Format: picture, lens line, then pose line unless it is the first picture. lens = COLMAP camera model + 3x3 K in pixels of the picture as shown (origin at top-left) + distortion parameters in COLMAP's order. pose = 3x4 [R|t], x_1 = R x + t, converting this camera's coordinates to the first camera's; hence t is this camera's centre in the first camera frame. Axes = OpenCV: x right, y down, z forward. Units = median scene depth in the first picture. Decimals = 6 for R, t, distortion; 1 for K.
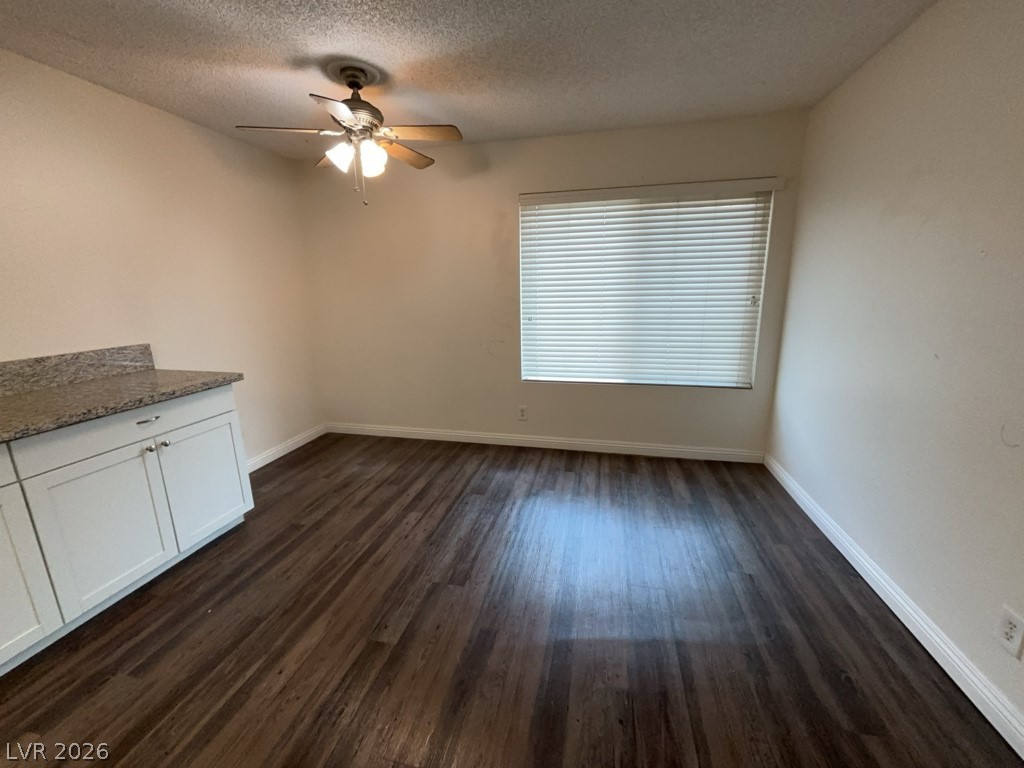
lens RADIAL K [[413.2, 0, 510.9], [0, 413.2, 381.6], [0, 0, 1]] dist [-0.001228, -0.000152]
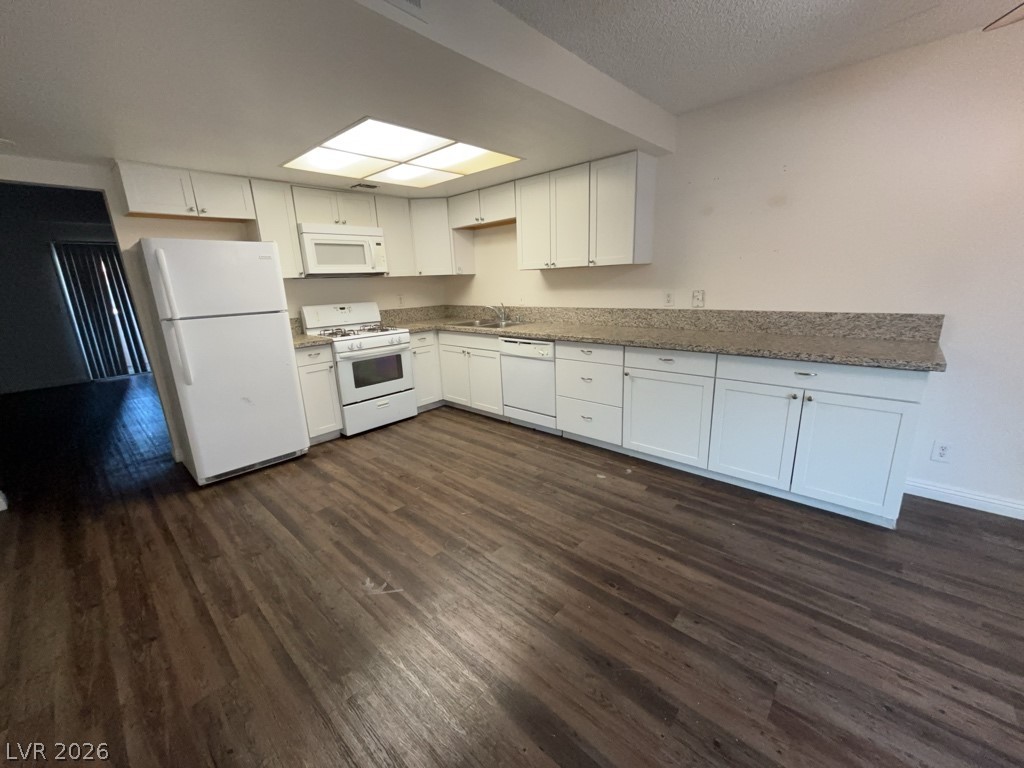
lens RADIAL K [[413.2, 0, 511.3], [0, 413.2, 385.3], [0, 0, 1]] dist [-0.001228, -0.000152]
pose [[-0.494980, 0.251952, -0.831574, 0.504346], [-0.147810, 0.918673, 0.366323, -0.178158], [0.856240, 0.304238, -0.417484, 0.761731]]
